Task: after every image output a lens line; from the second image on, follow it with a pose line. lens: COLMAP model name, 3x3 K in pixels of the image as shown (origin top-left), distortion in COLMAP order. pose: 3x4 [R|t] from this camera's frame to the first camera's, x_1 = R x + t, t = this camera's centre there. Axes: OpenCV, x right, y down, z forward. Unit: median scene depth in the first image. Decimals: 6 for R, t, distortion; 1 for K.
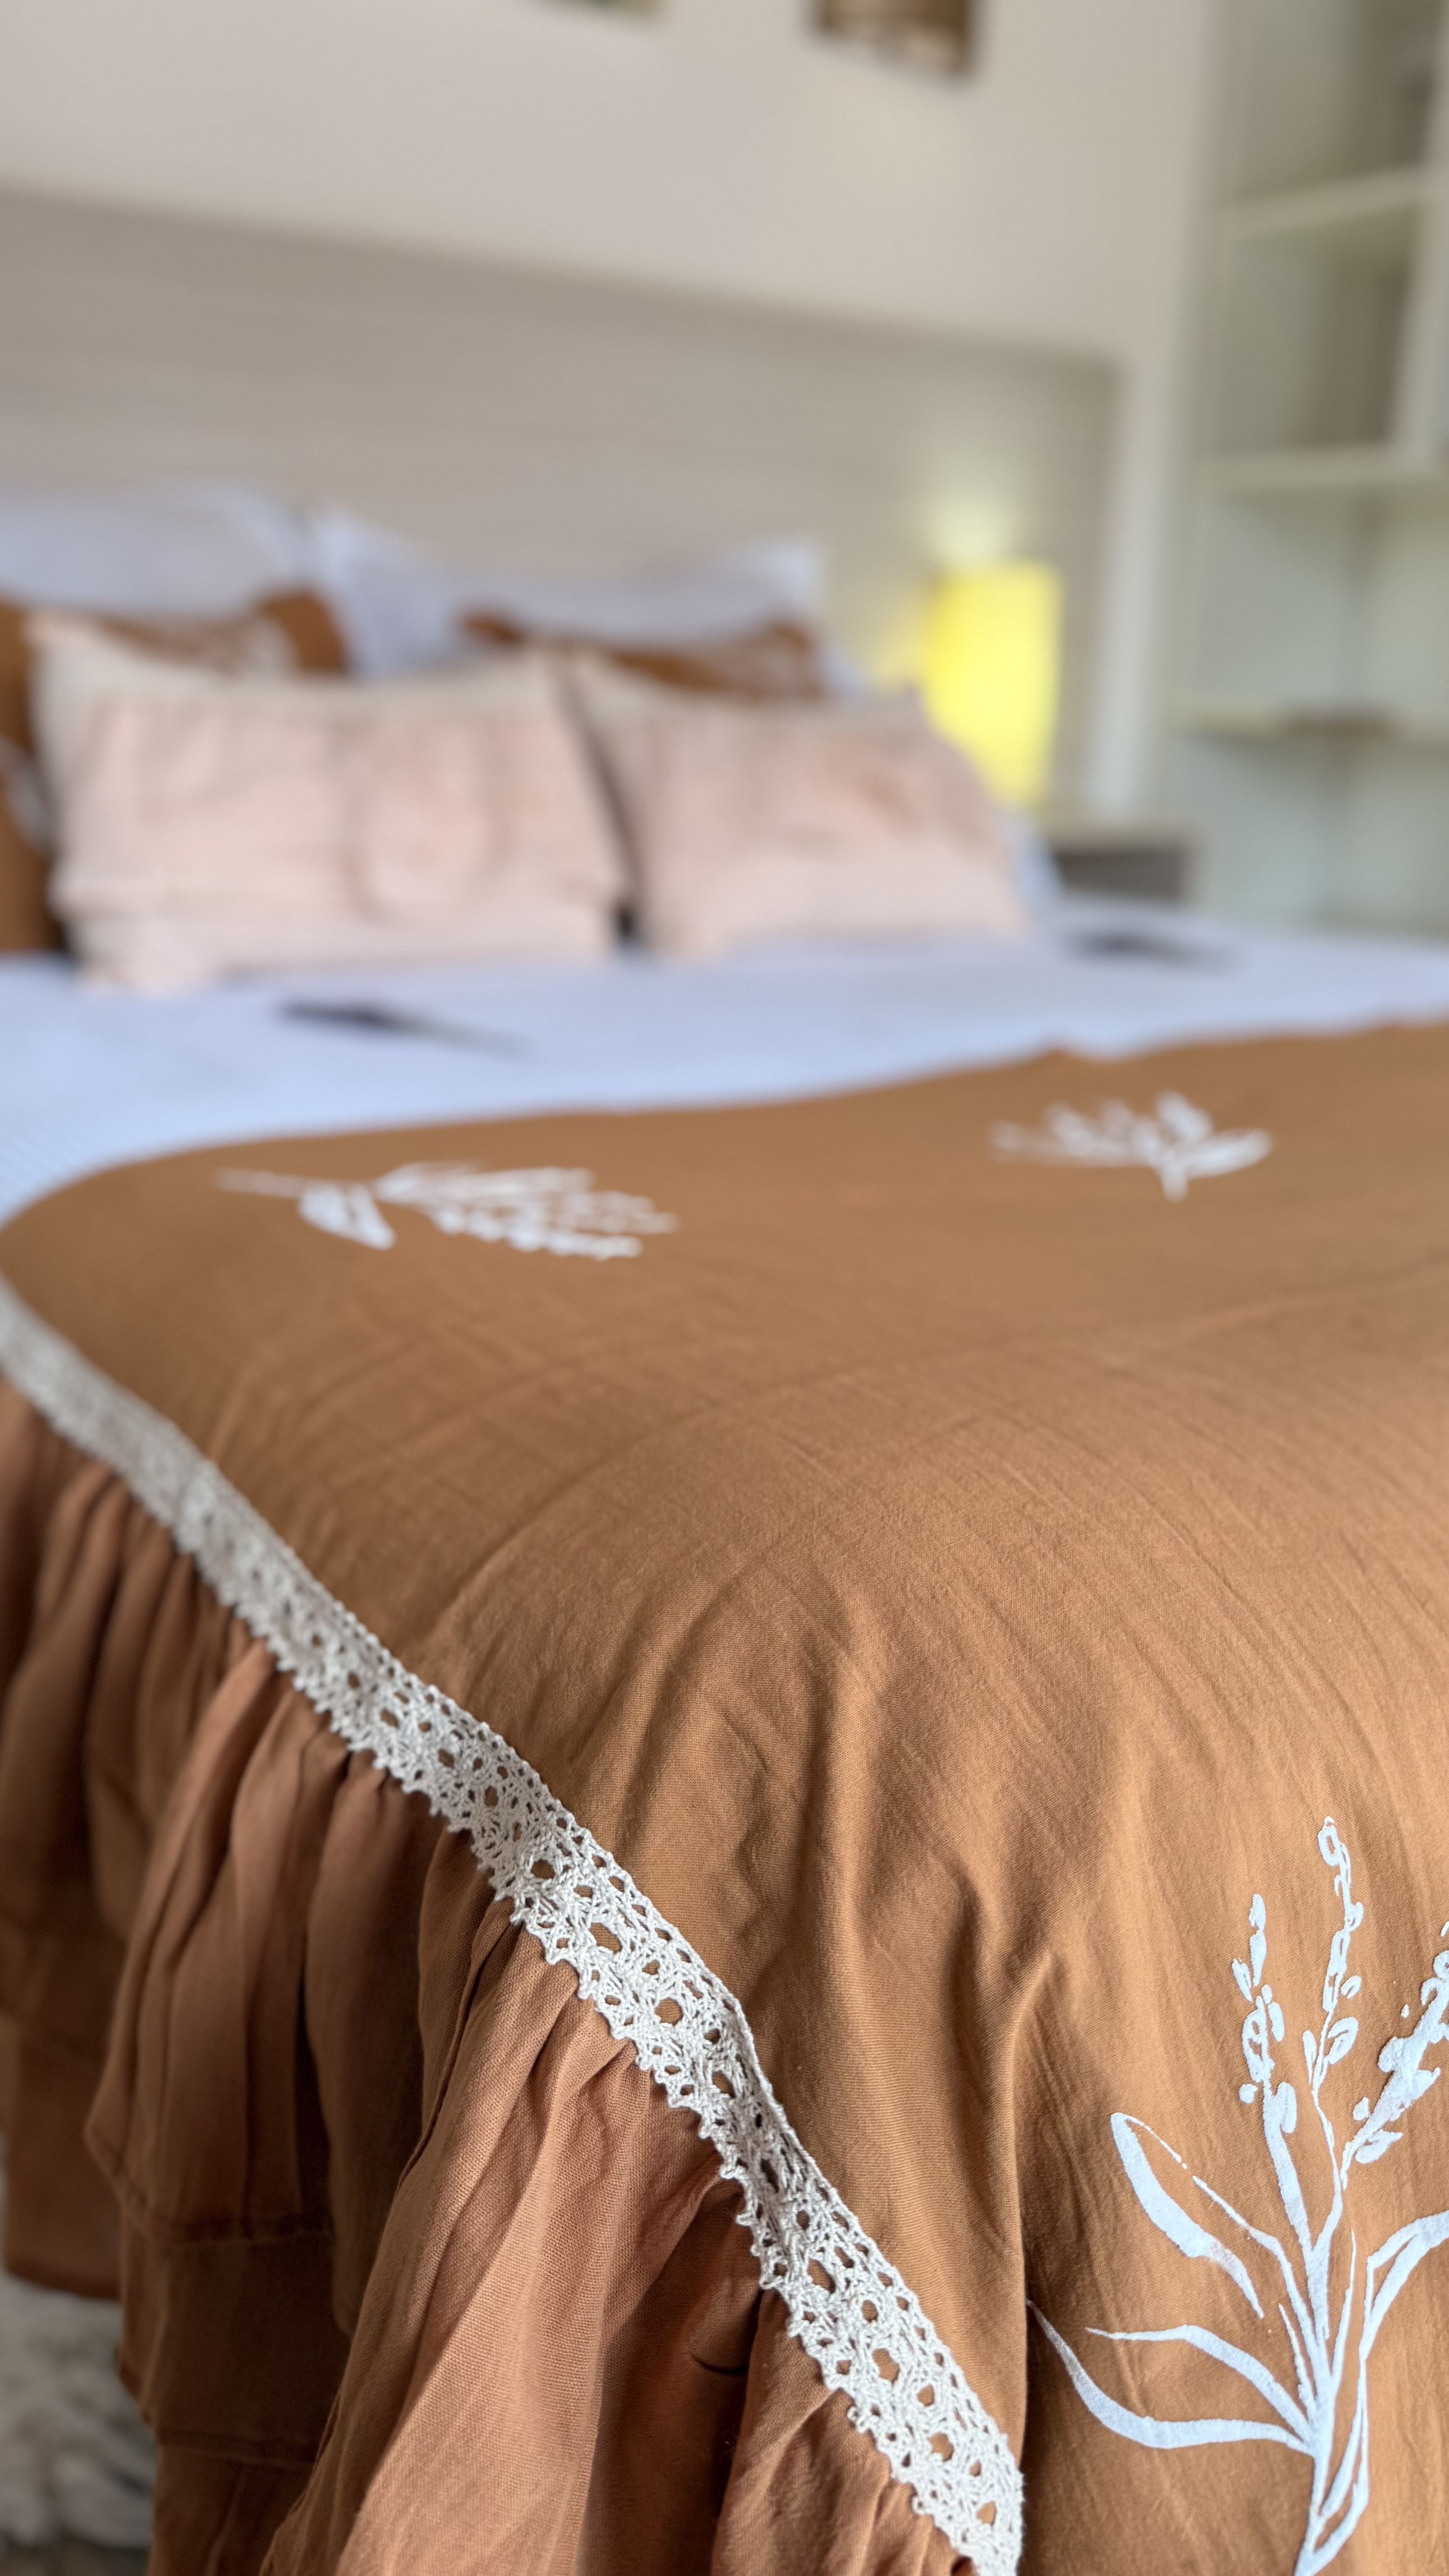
lens RADIAL K [[1868.5, 0, 726.1], [0, 1868.5, 1380.5], [0, 0, 1]] dist [-0.001665, -0.001578]
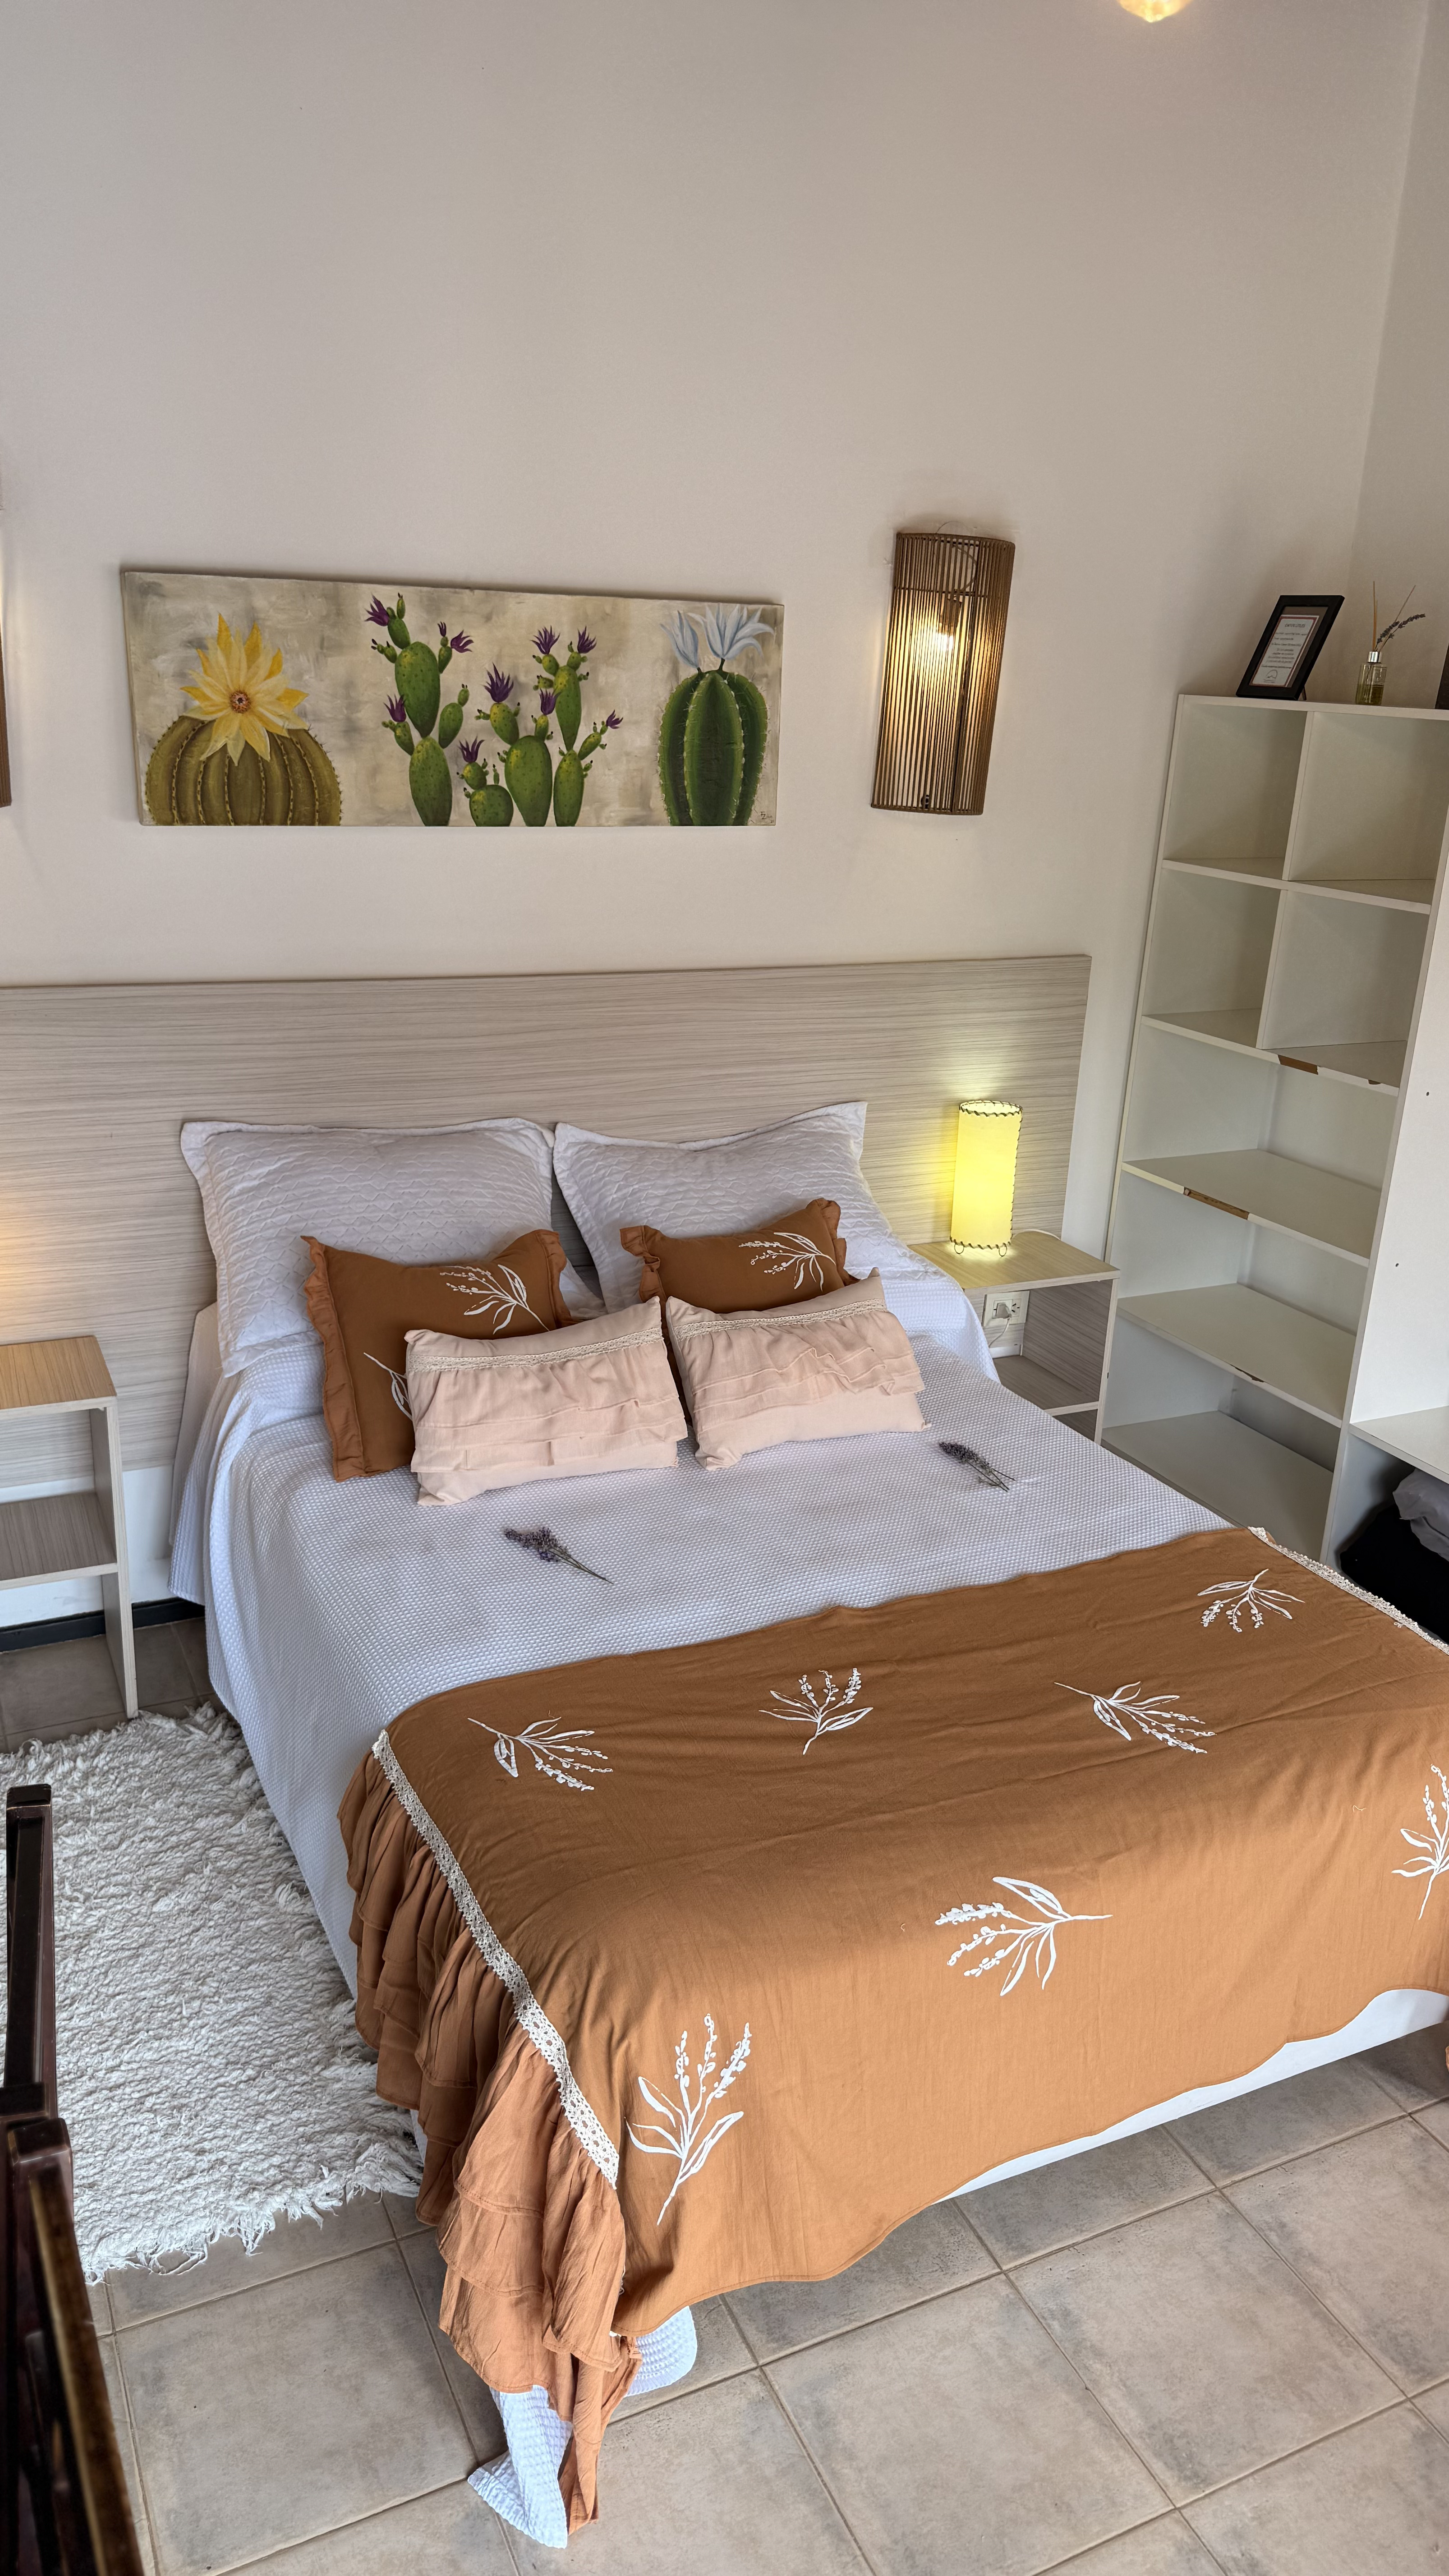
lens RADIAL K [[1908.1, 0, 724.5], [0, 1908.1, 1288.0], [0, 0, 1]] dist [0.022916, -0.089753]
pose [[0.989062, 0.064962, -0.132425, 0.841323], [-0.066921, 0.997704, -0.010394, -1.395616], [0.131445, 0.019143, 0.991139, -3.392228]]
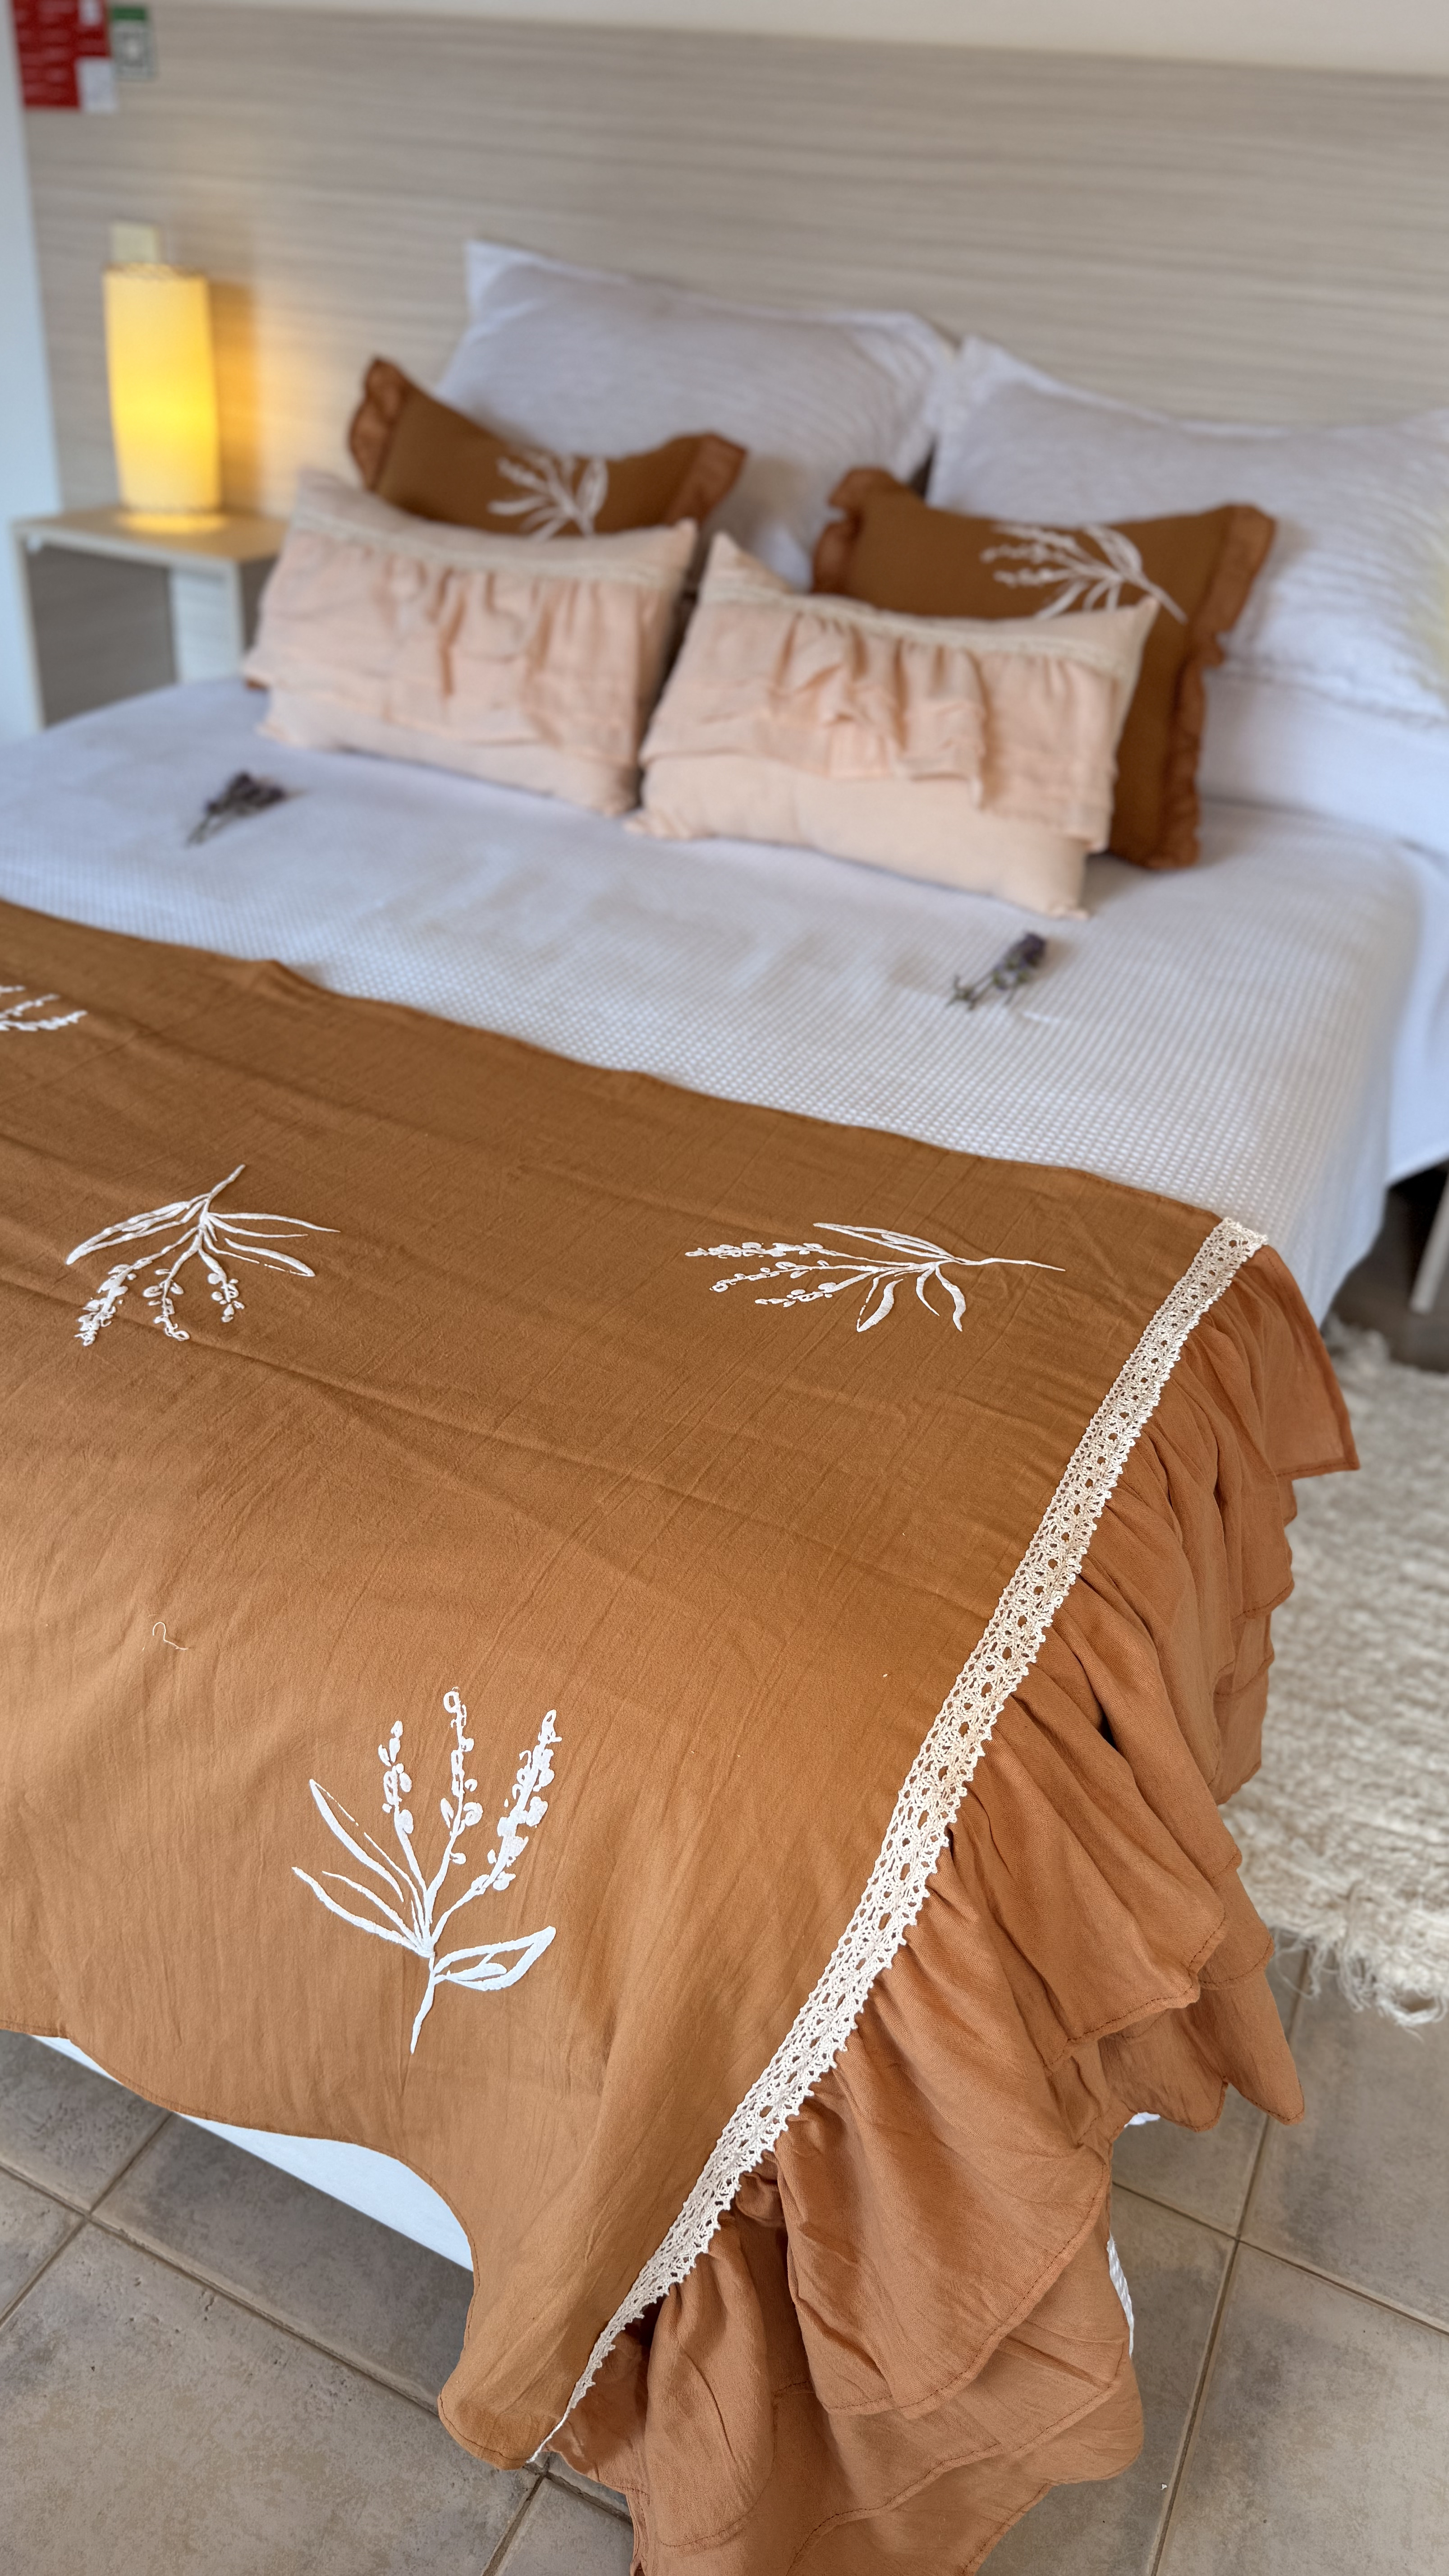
lens RADIAL K [[1933.7, 0, 724.5], [0, 1933.7, 1288.0], [0, 0, 1]] dist [0.034079, -0.000089]
pose [[0.496282, 0.443393, -0.746396, 3.592406], [-0.340137, 0.890316, 0.302729, -1.254047], [0.798756, 0.103638, 0.592662, 1.329152]]
